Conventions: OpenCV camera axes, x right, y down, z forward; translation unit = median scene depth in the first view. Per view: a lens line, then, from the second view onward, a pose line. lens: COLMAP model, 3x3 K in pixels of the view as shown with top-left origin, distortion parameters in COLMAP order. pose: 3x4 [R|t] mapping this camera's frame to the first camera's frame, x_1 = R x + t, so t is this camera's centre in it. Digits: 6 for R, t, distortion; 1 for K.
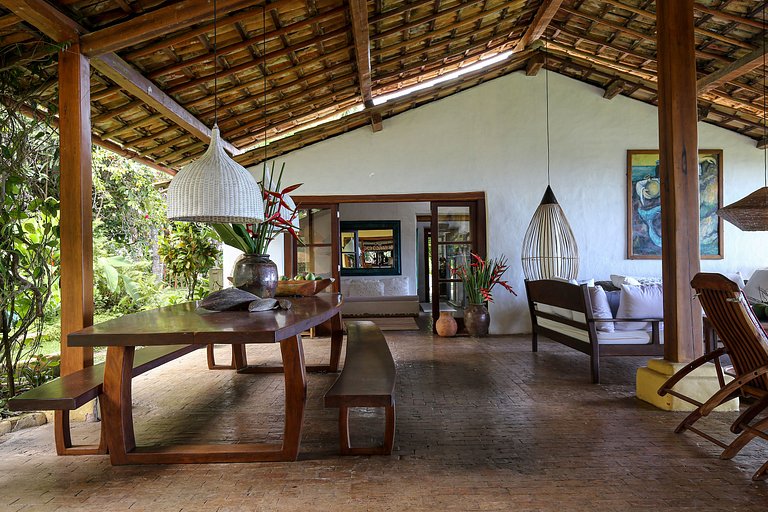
lens RADIAL K [[403.4, 0, 348.4], [0, 403.4, 253.5], [0, 0, 1]] dist [-0.001983, -0.000349]
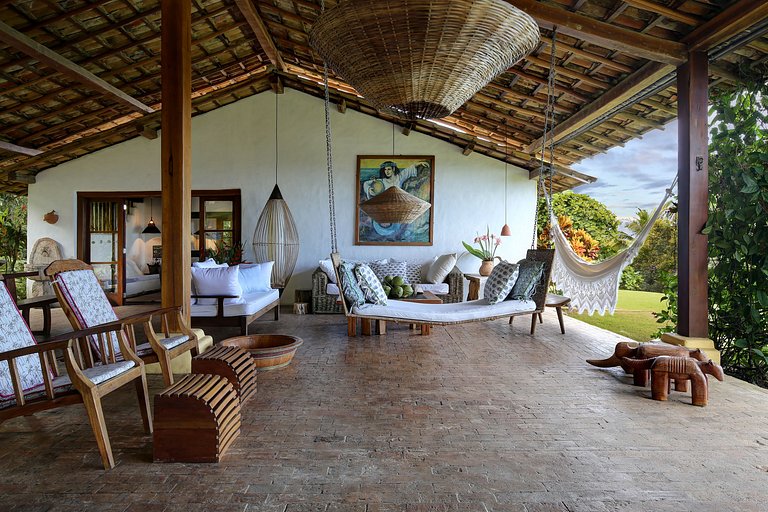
lens RADIAL K [[321.9, 0, 383.6], [0, 321.9, 237.5], [0, 0, 1]] dist [-0.001498, -0.000180]
pose [[0.999962, 0.008079, -0.003253, 0.779429], [-0.008090, 0.999961, -0.003518, -0.006371], [0.003225, 0.003544, 0.999989, 0.030327]]
